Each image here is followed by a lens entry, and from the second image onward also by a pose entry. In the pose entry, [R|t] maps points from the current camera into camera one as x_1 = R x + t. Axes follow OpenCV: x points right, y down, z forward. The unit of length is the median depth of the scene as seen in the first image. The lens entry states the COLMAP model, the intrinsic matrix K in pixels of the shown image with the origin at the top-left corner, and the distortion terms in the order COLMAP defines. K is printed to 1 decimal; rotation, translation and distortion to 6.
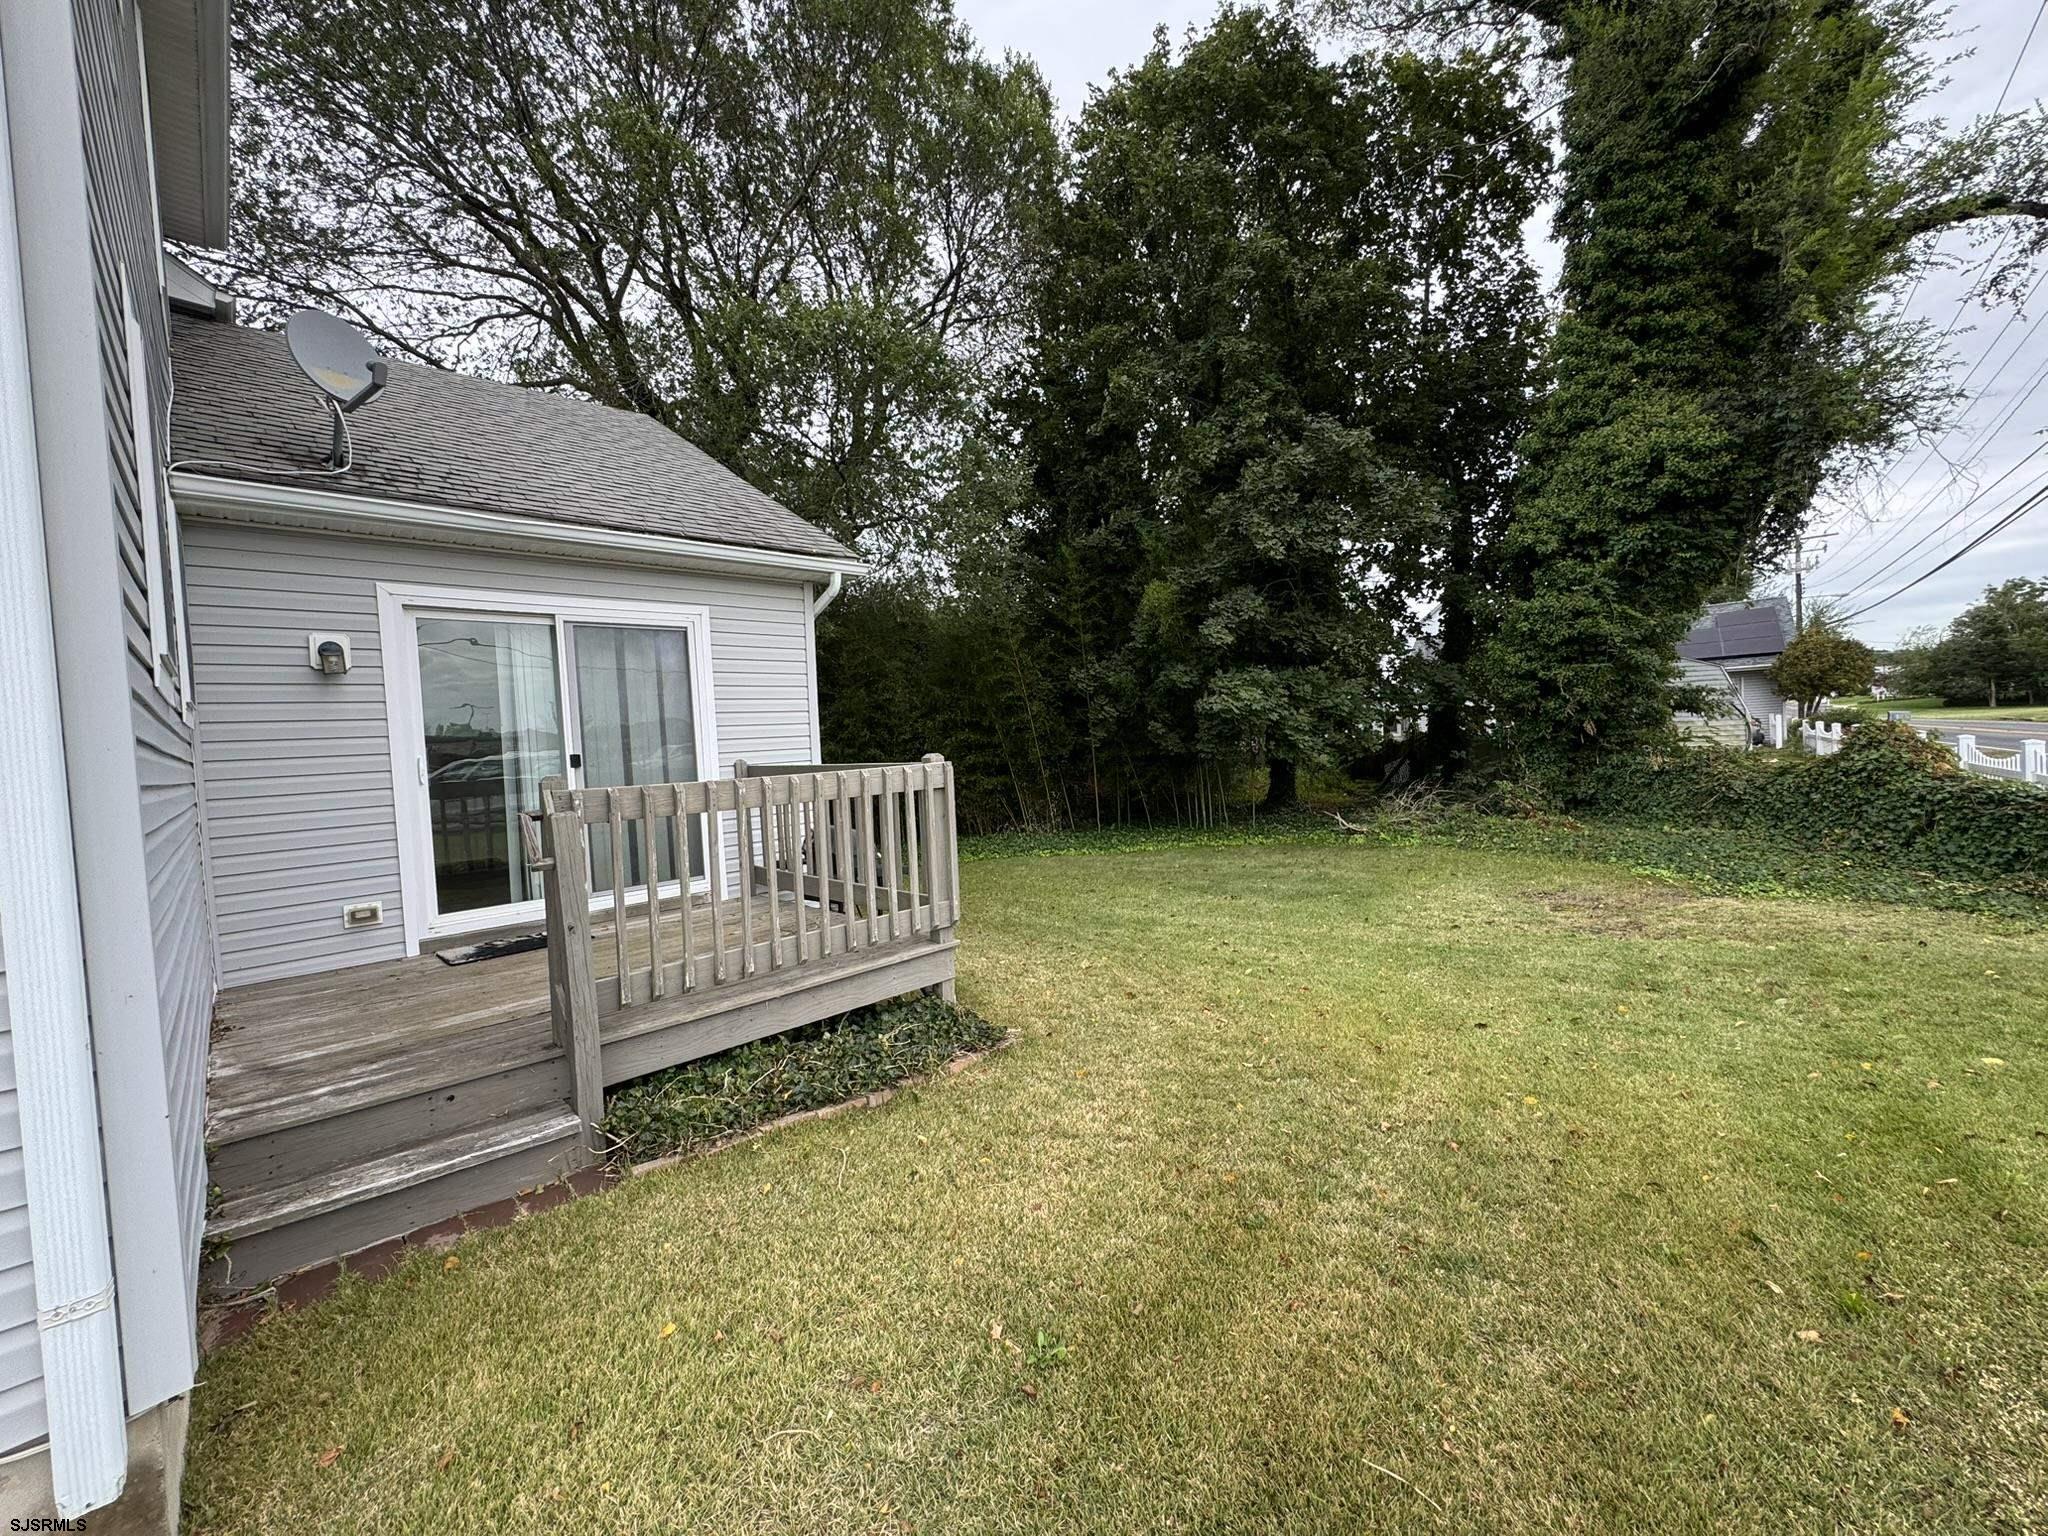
lens RADIAL K [[818.2, 0, 1024.0], [0, 818.2, 768.0], [0, 0, 1]] dist [-0.002693, -0.000014]
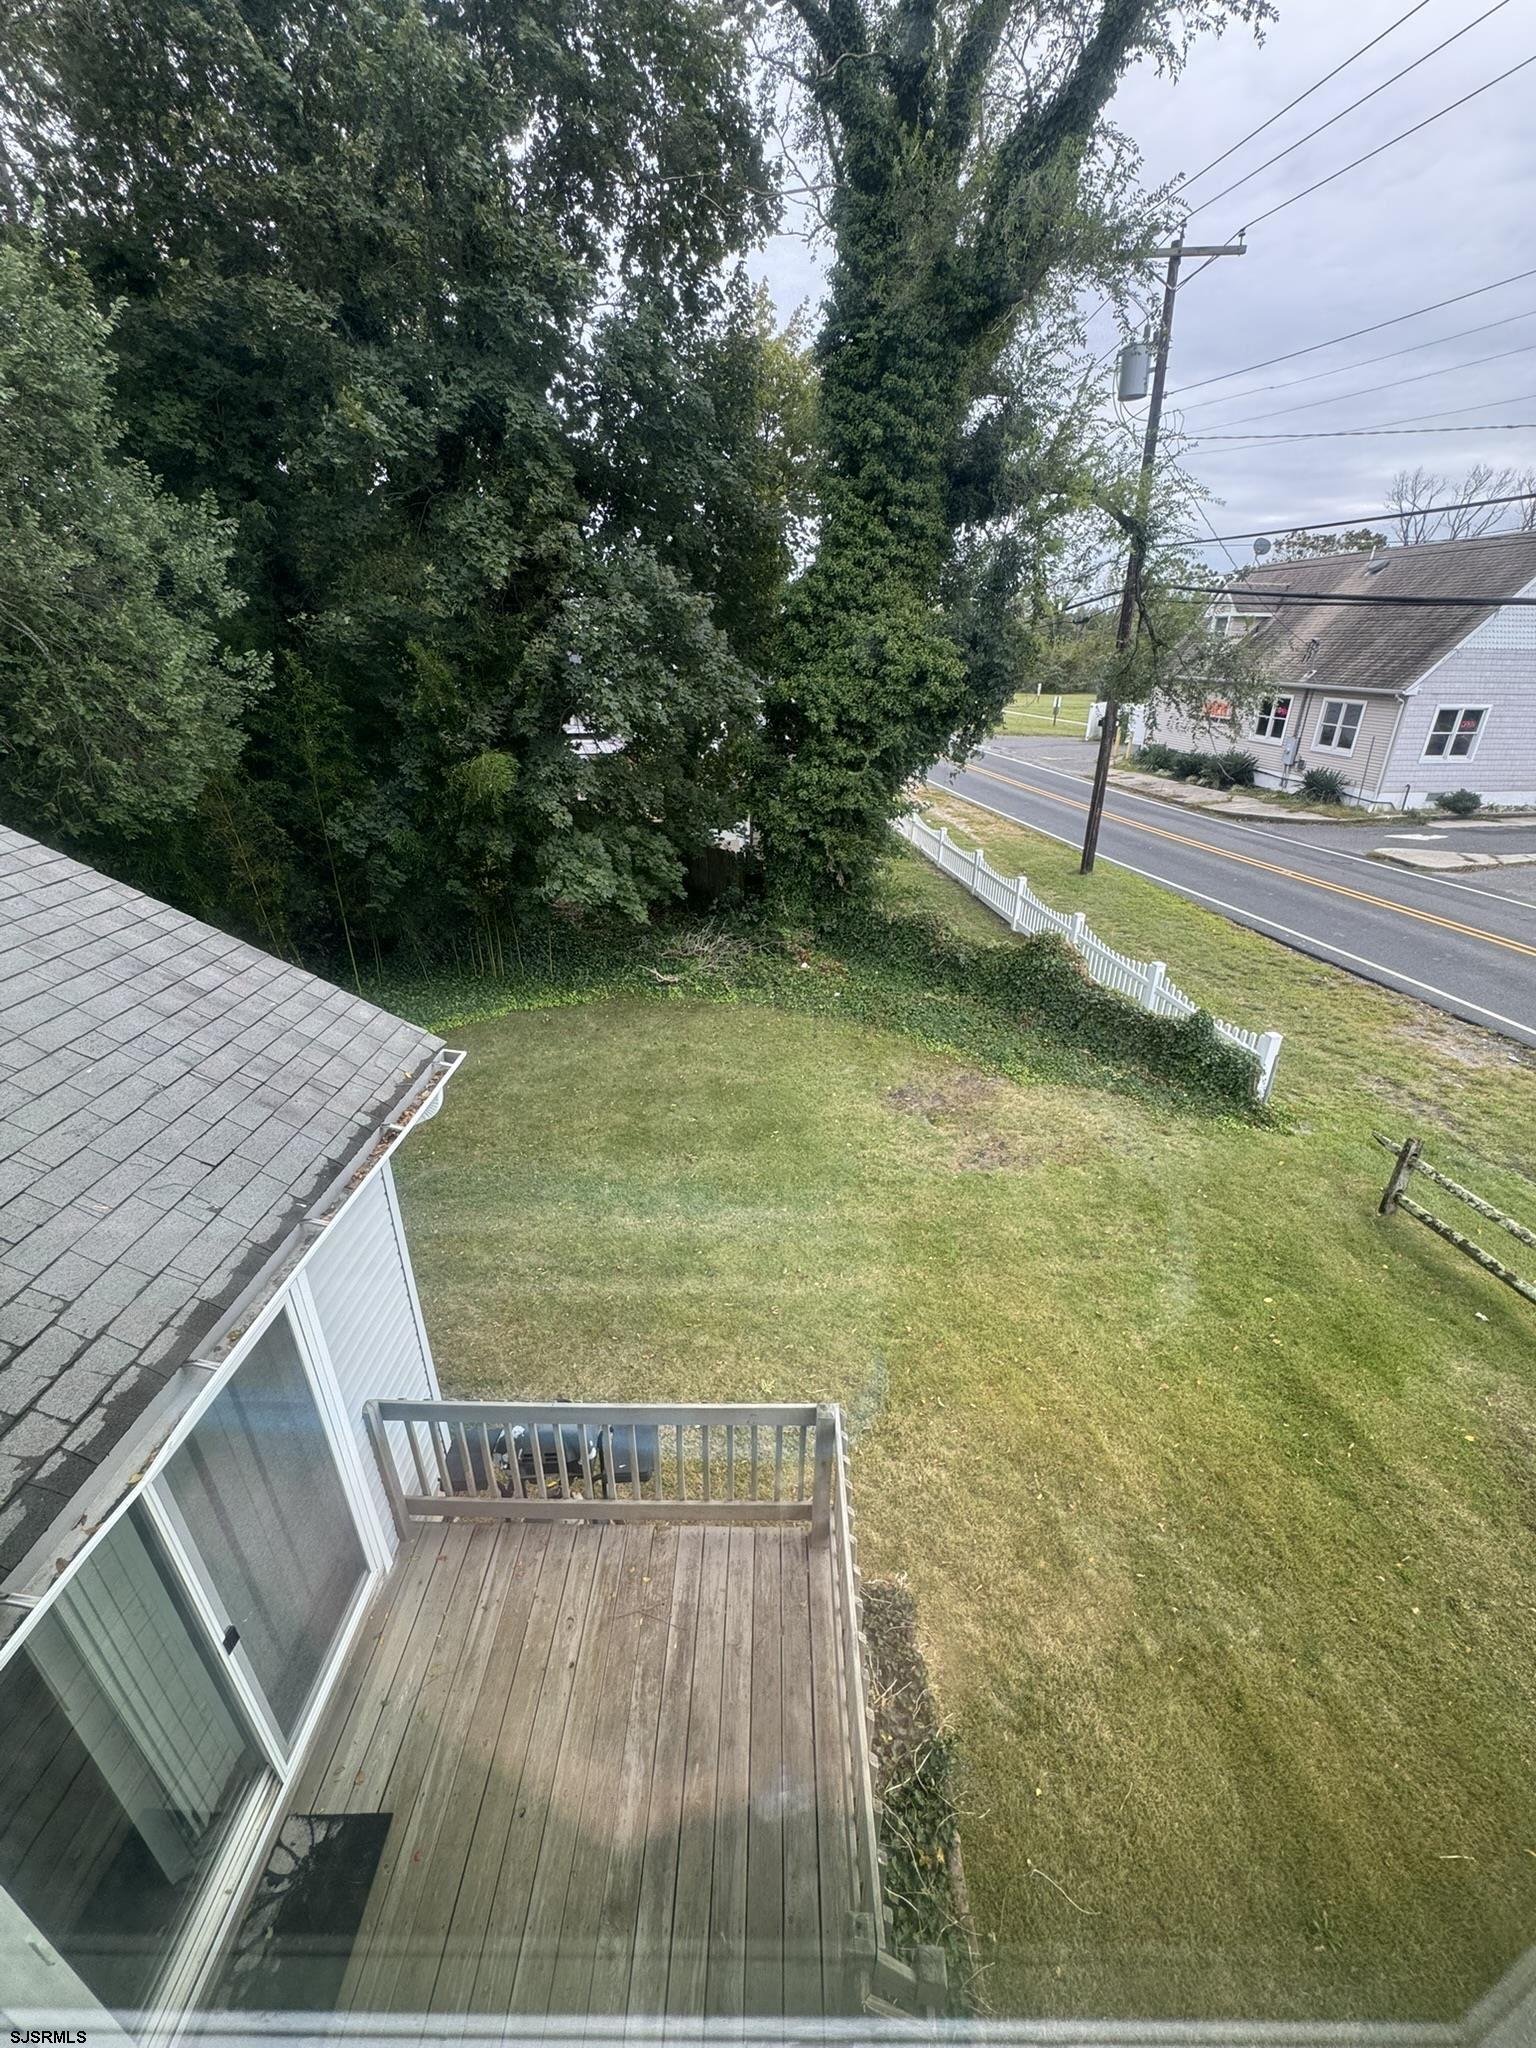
lens RADIAL K [[818.2, 0, 768.0], [0, 818.2, 1024.0], [0, 0, 1]] dist [-0.002693, -0.000014]
pose [[0.700767, -0.246791, 0.669342, -0.268681], [-0.021003, 0.930712, 0.365149, -0.299031], [-0.713081, -0.269943, 0.647029, 0.222968]]
